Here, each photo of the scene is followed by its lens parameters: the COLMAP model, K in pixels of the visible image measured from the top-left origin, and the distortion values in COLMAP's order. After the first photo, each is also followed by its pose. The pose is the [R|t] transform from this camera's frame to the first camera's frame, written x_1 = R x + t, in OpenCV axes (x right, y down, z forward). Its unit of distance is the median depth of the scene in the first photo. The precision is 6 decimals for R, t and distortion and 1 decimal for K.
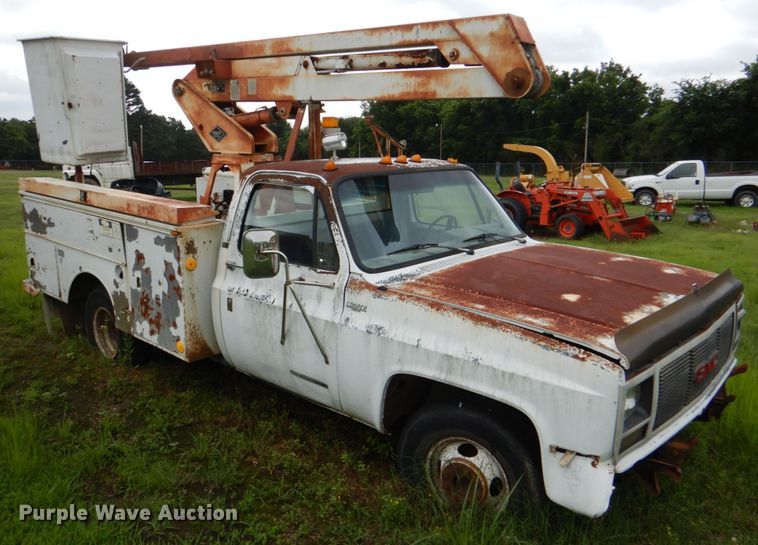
lens RADIAL K [[682.2, 0, 379.1], [0, 682.2, 248.0], [0, 0, 1]] dist [0.045231, 0.003520]
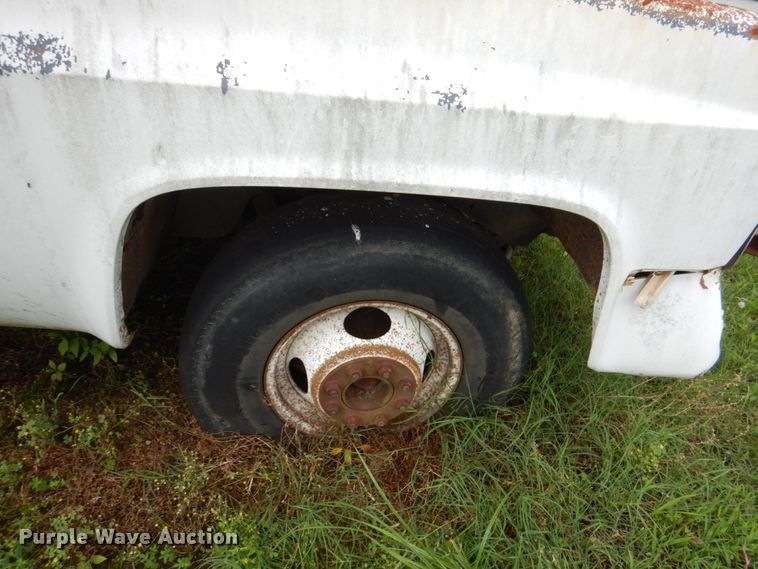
lens RADIAL K [[552.0, 0, 379.0], [0, 552.0, 284.5], [0, 0, 1]] dist [0.007351, 0.001739]
pose [[0.750783, -0.343090, 0.564459, -0.057227], [0.055005, 0.884035, 0.464174, 0.116622], [-0.658255, -0.317446, 0.682590, 0.799704]]
